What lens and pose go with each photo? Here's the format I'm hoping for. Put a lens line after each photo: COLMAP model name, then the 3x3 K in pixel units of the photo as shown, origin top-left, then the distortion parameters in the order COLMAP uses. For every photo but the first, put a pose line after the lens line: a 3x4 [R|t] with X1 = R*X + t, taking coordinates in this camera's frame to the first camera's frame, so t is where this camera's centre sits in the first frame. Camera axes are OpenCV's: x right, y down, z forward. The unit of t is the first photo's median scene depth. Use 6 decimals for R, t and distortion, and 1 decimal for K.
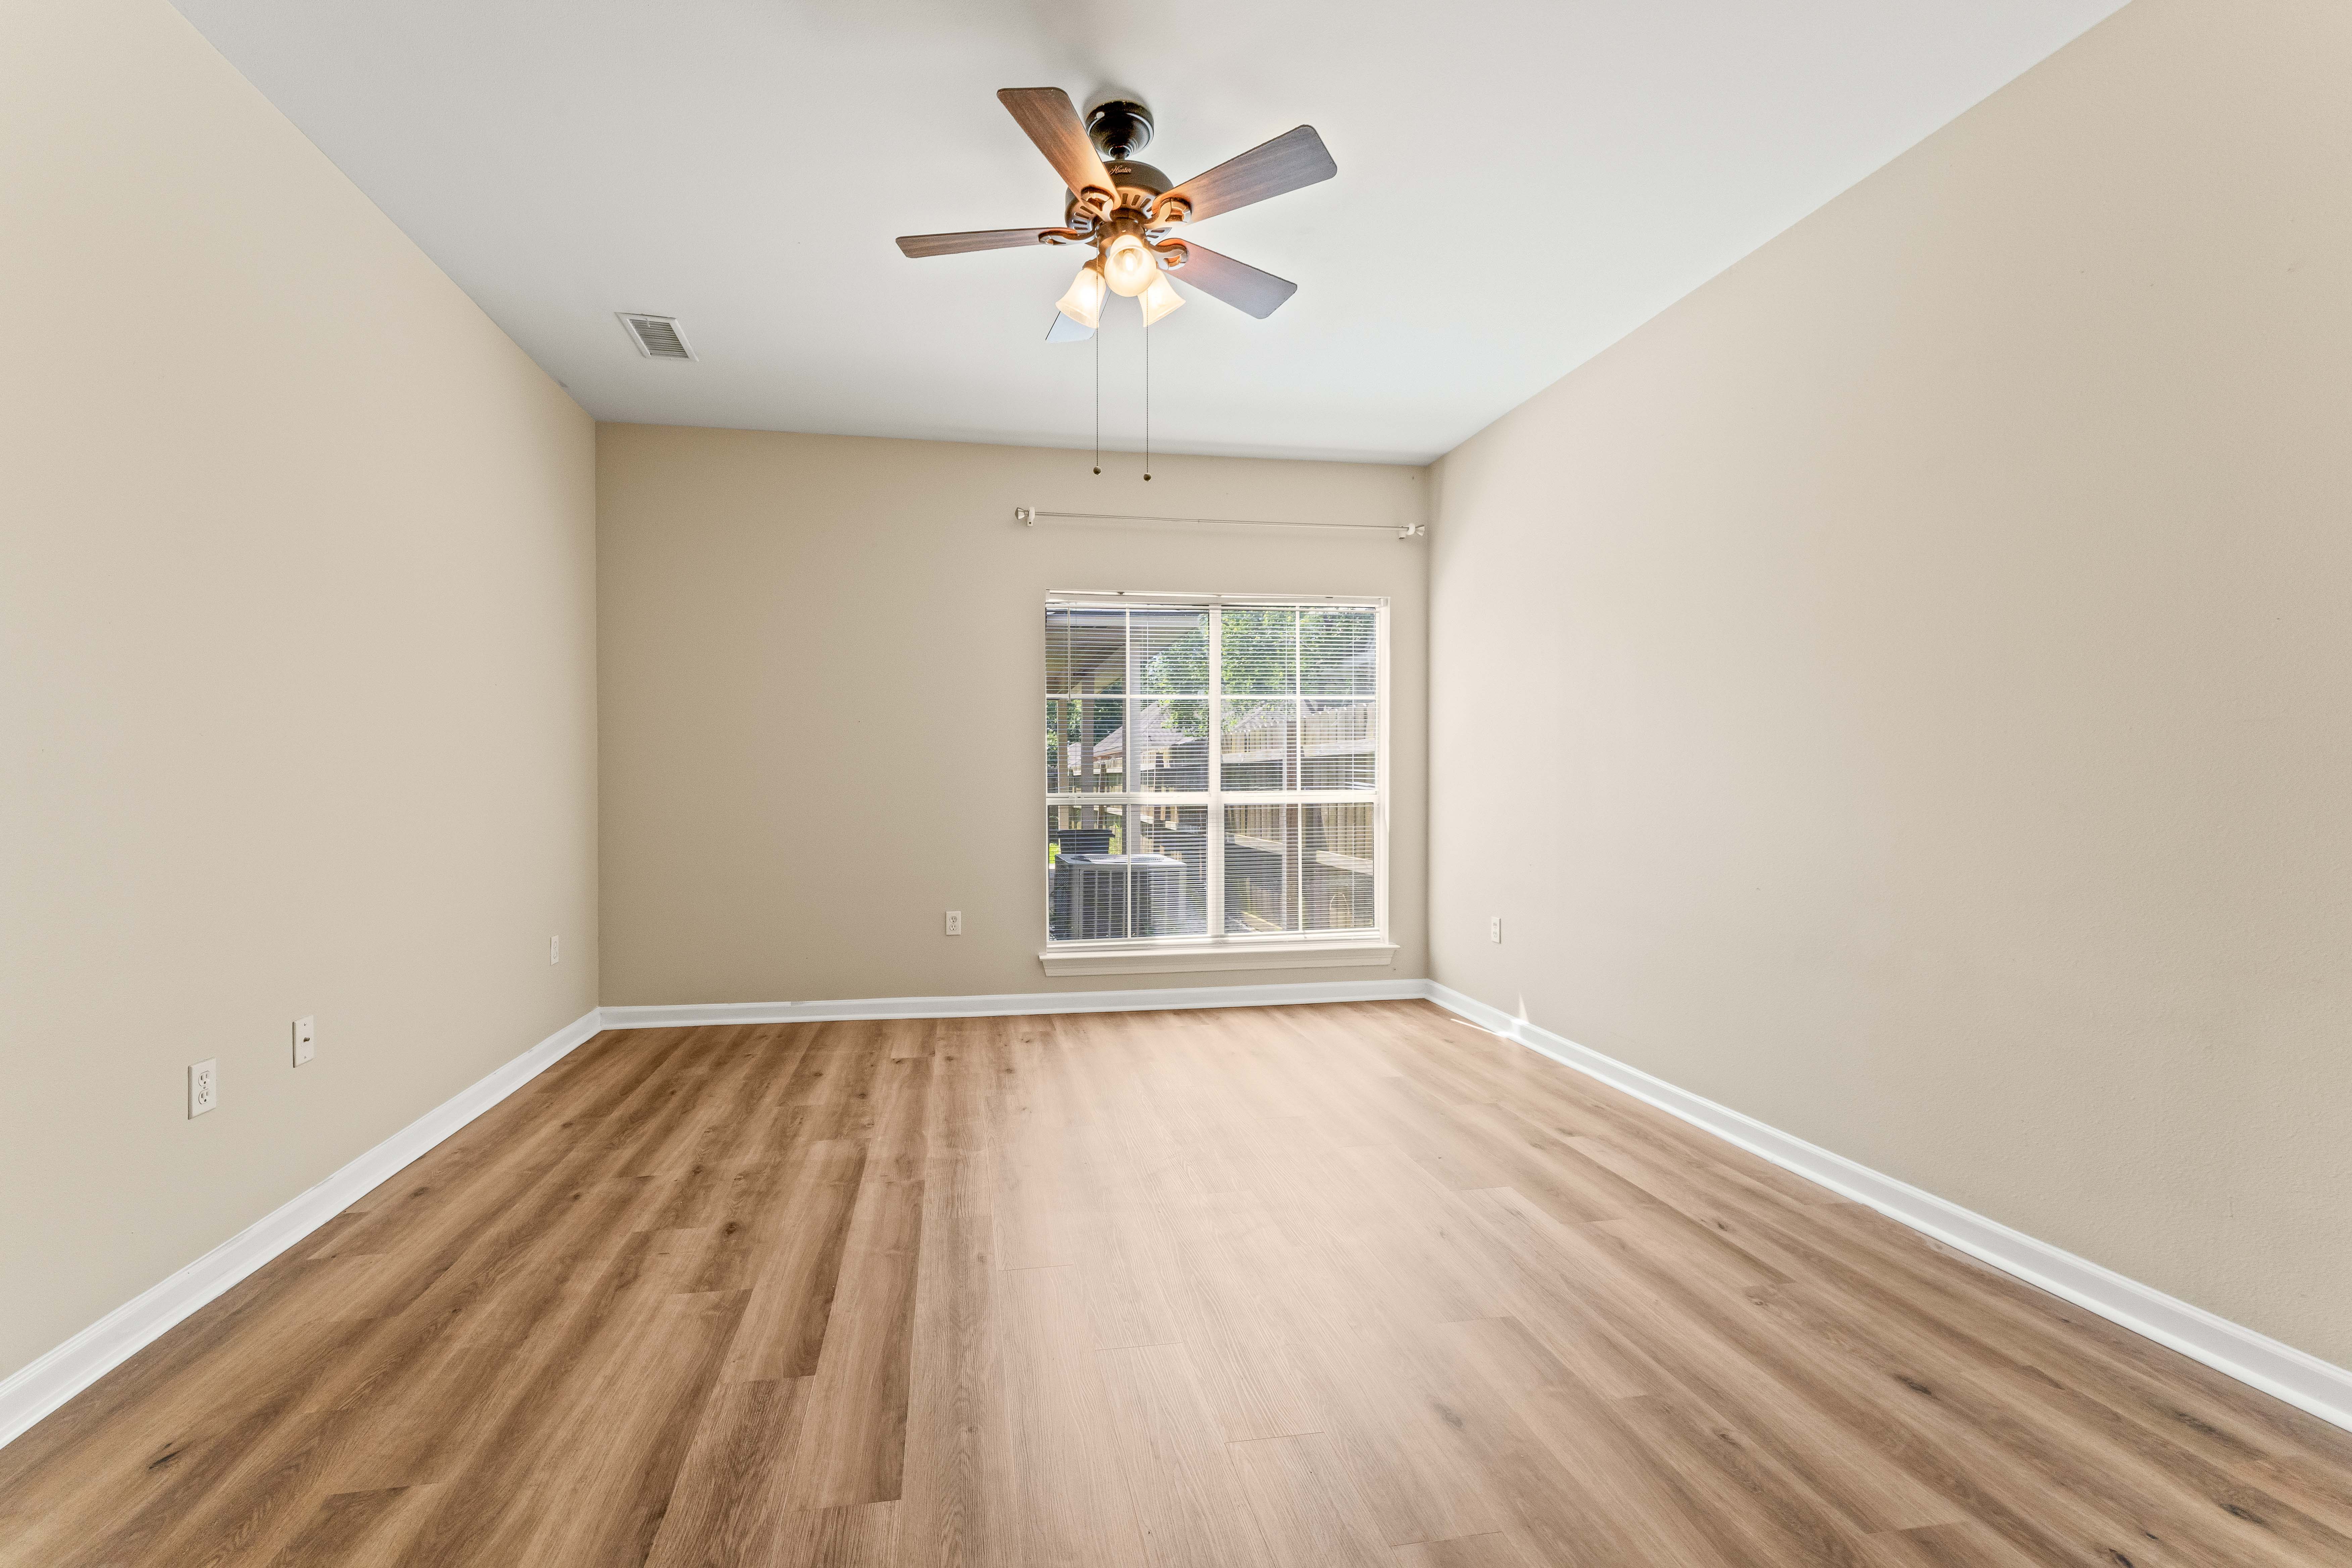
lens RADIAL K [[984.7, 0, 1161.0], [0, 984.7, 774.9], [0, 0, 1]] dist [0.005381, -0.000329]
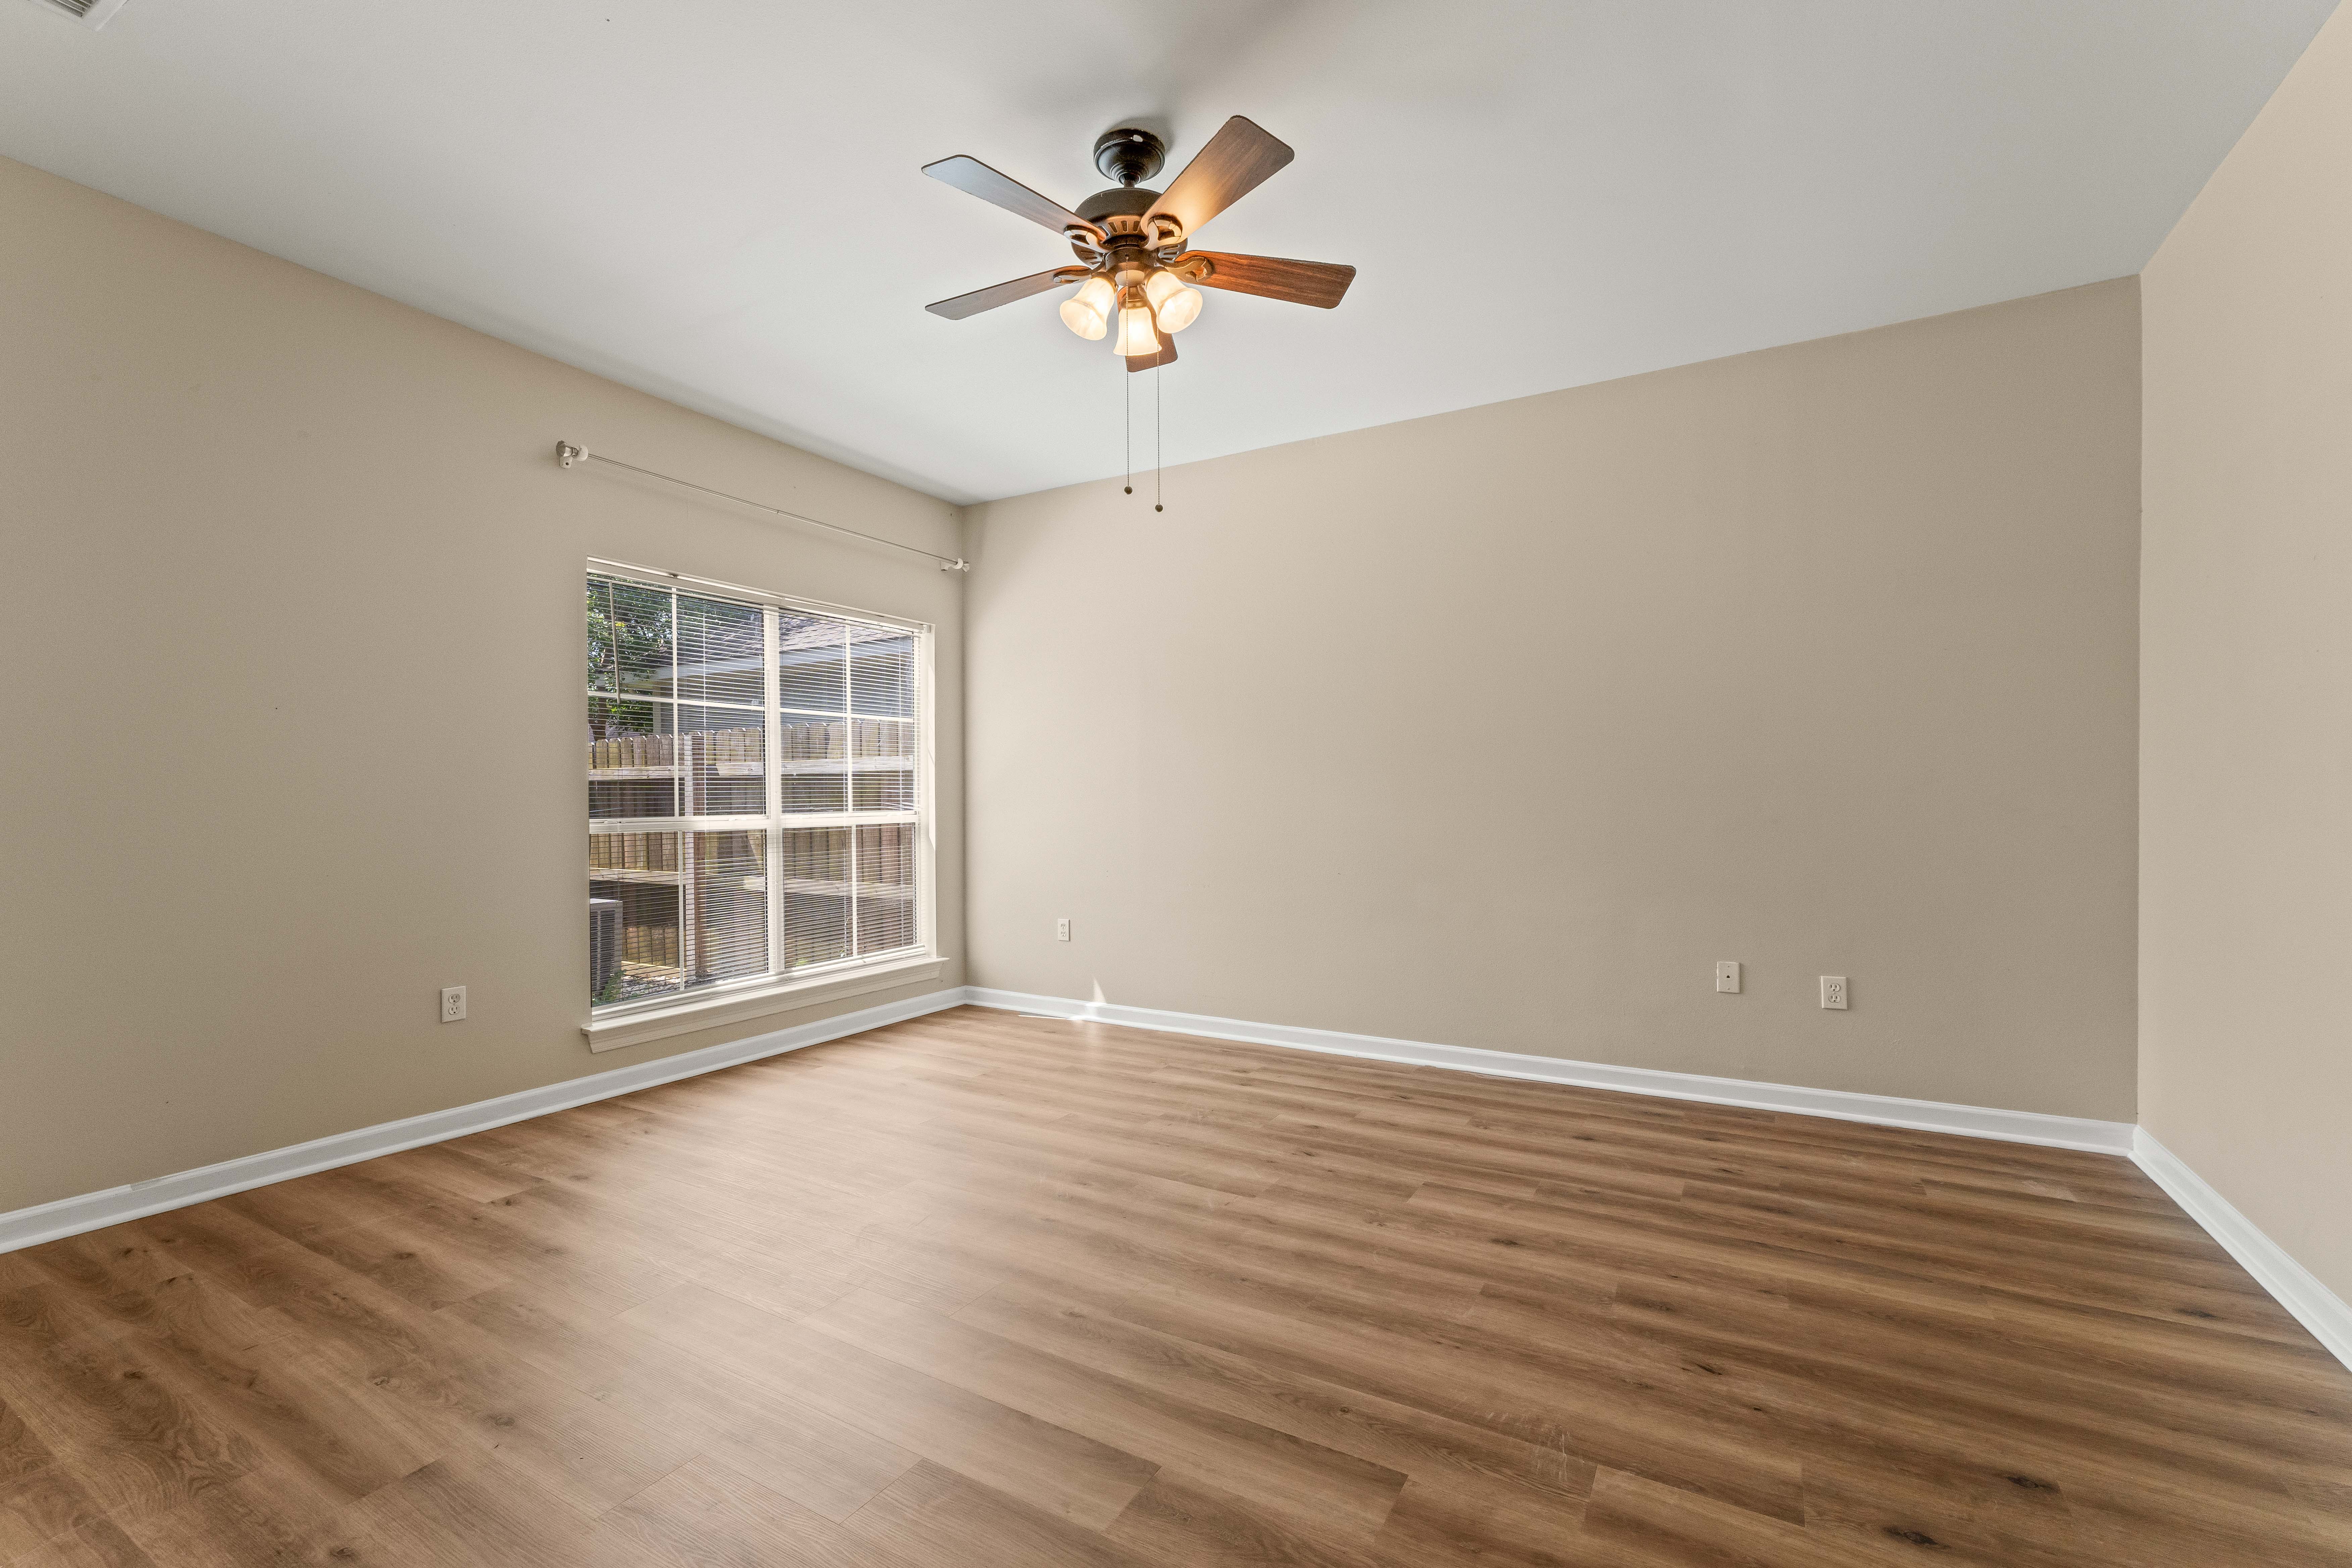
lens RADIAL K [[936.5, 0, 1179.0], [0, 936.5, 805.3], [0, 0, 1]] dist [-0.000625, 0.001661]
pose [[0.657690, -0.005780, 0.753267, -0.371866], [-0.002304, 0.999950, 0.009685, 0.000159], [-0.753285, -0.008106, 0.657644, 0.165803]]
